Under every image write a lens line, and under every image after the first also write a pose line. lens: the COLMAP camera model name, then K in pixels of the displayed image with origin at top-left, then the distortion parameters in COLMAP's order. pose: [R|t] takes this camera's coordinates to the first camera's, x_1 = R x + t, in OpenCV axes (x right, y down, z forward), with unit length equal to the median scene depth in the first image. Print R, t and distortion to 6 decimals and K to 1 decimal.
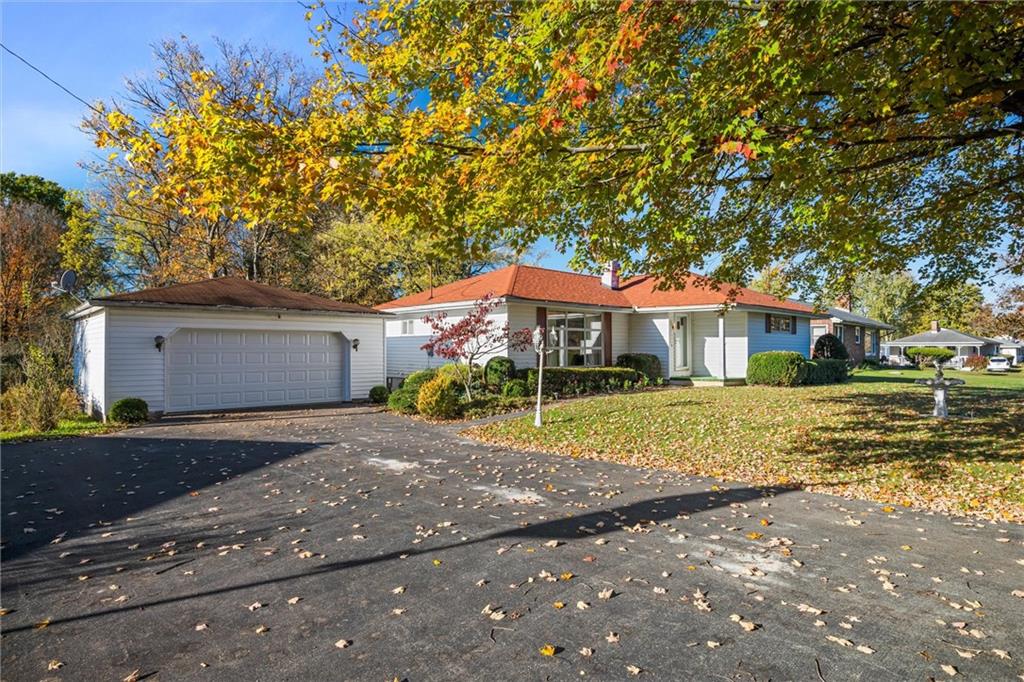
lens RADIAL K [[605.2, 0, 512.0], [0, 605.2, 341.1], [0, 0, 1]] dist [-0.008486, -0.002114]
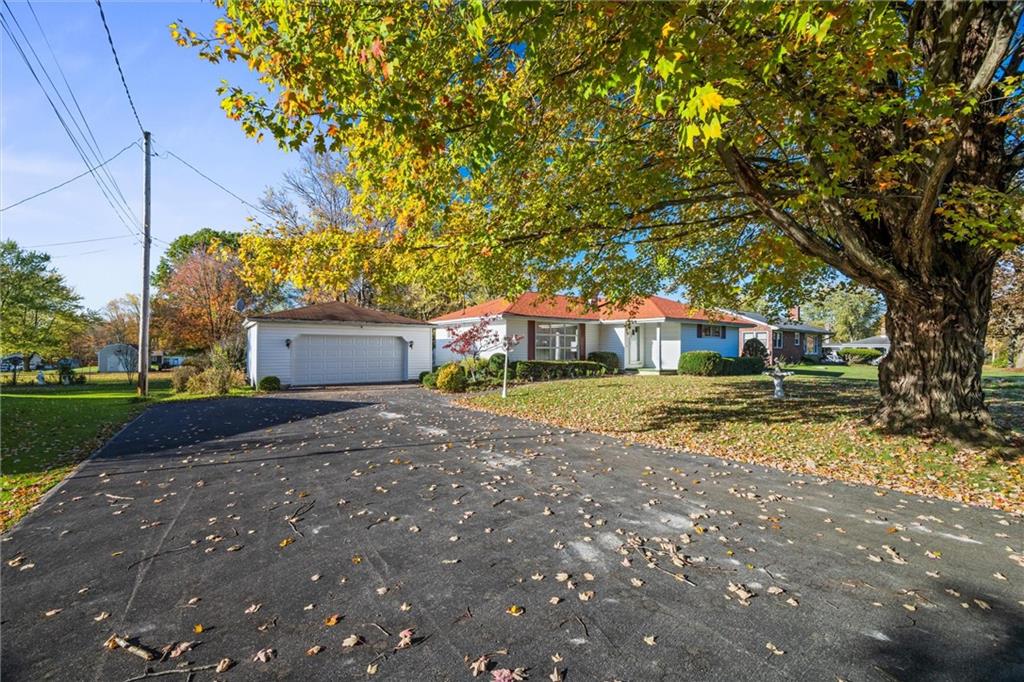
lens RADIAL K [[449.2, 0, 511.9], [0, 449.2, 343.9], [0, 0, 1]] dist [-0.004035, -0.000412]
pose [[0.990479, 0.005907, -0.137538, 0.156570], [-0.004813, 0.999954, 0.008284, -0.006677], [0.137580, -0.007543, 0.990462, -0.110851]]
